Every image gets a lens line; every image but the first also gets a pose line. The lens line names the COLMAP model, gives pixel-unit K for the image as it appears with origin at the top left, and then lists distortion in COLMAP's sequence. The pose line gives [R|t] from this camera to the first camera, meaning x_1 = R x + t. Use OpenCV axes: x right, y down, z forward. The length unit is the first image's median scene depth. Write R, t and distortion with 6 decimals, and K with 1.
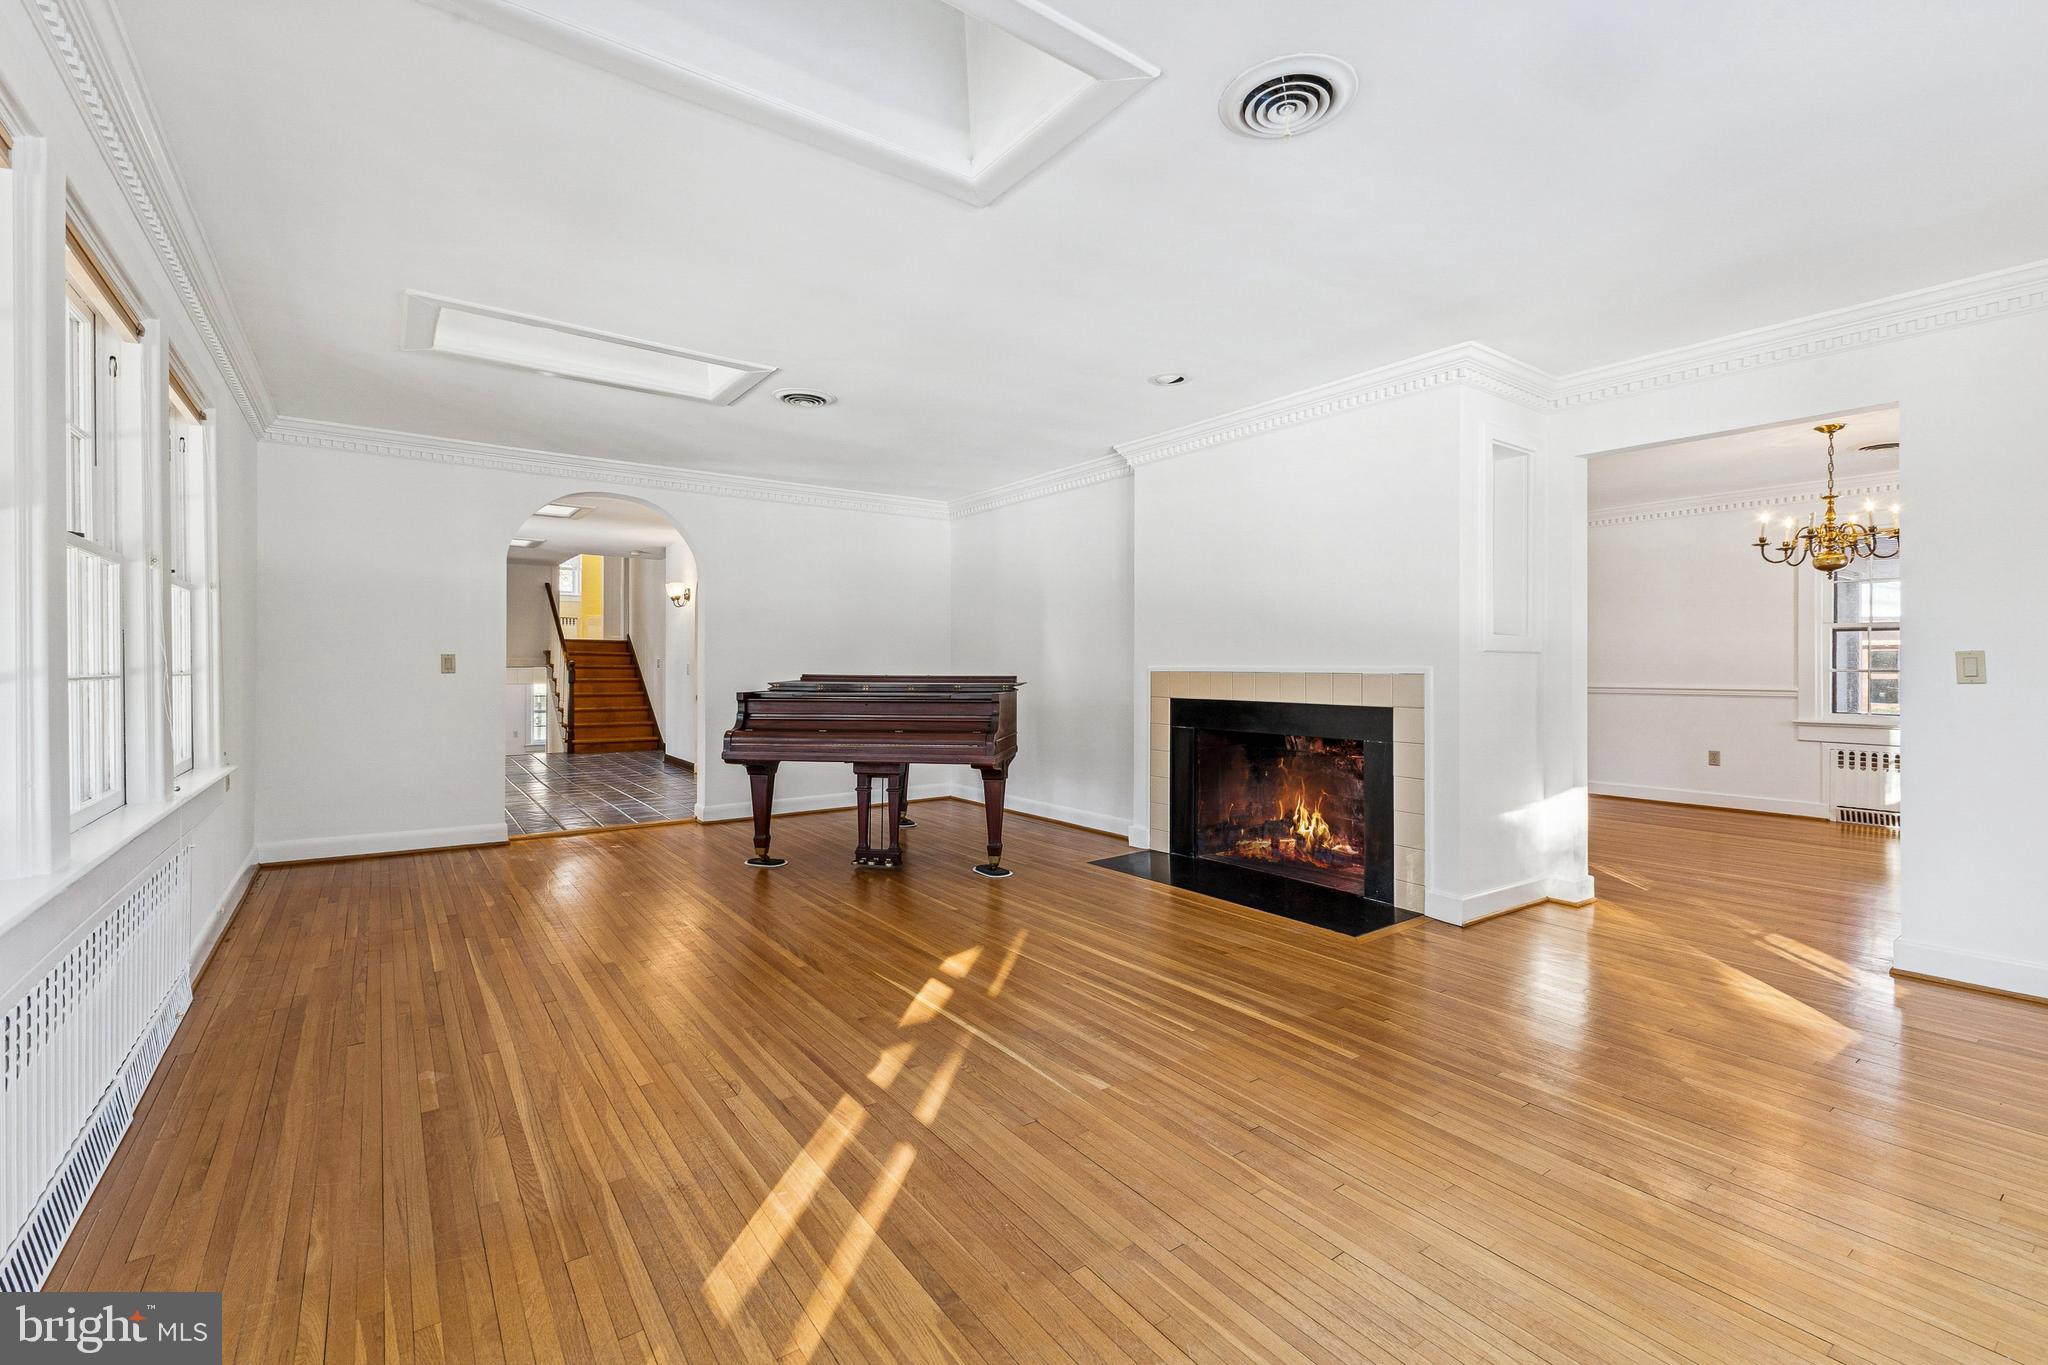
lens RADIAL K [[891.9, 0, 1016.1], [0, 891.9, 663.6], [0, 0, 1]] dist [0.002783, 0.000056]
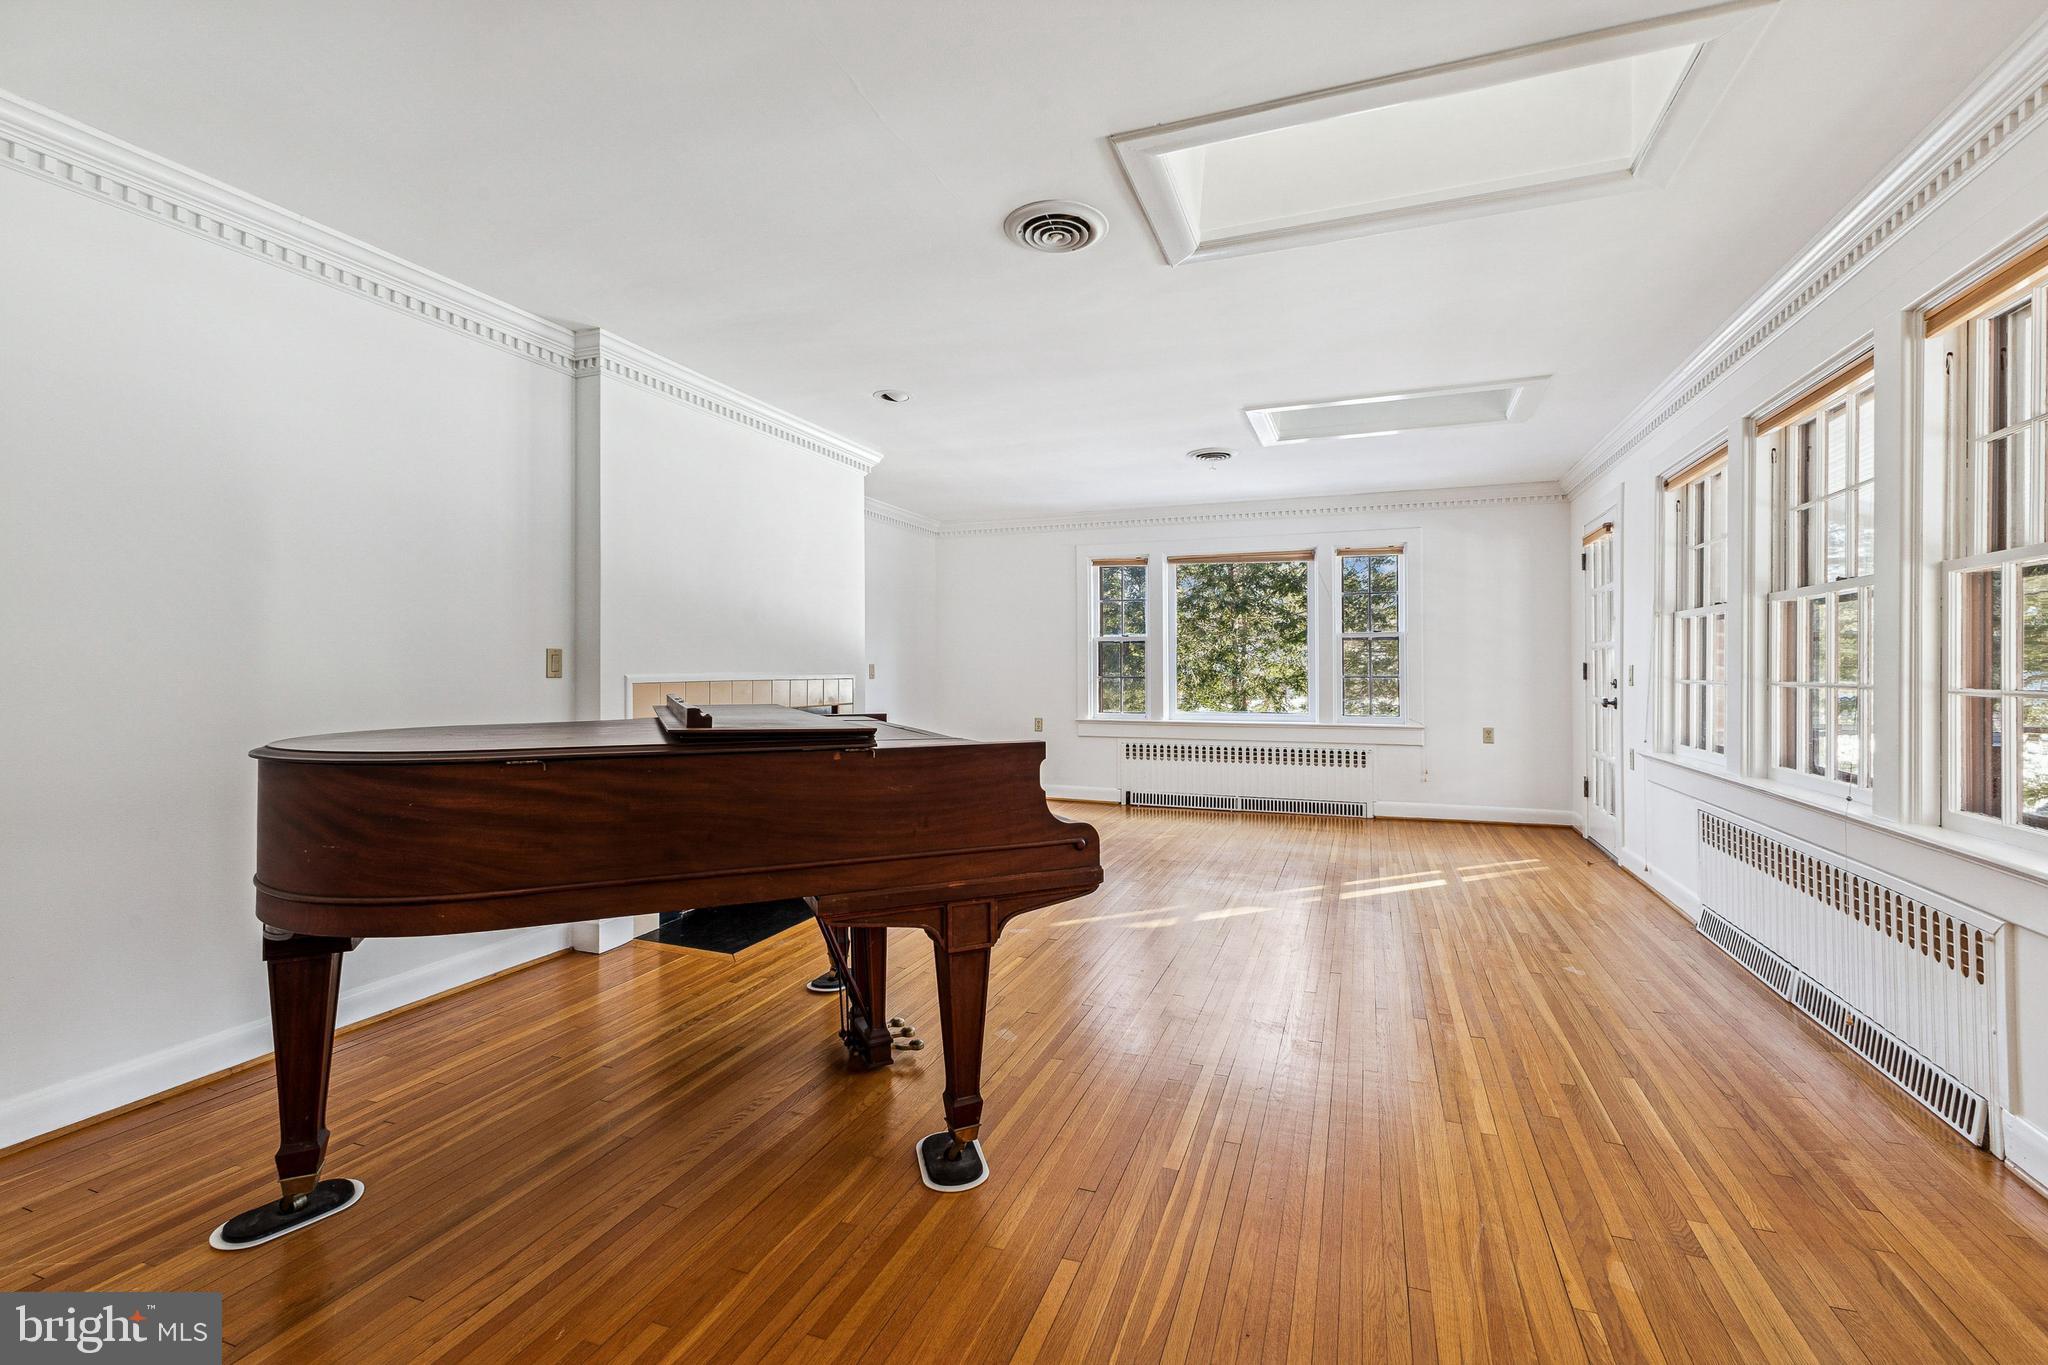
lens RADIAL K [[888.4, 0, 1023.9], [0, 888.4, 679.0], [0, 0, 1]] dist [0.013452, -0.000264]
pose [[-0.552537, -0.001317, 0.833487, -1.049041], [-0.003760, 0.999993, -0.000912, 0.005944], [-0.833480, -0.003638, -0.552538, 1.950094]]
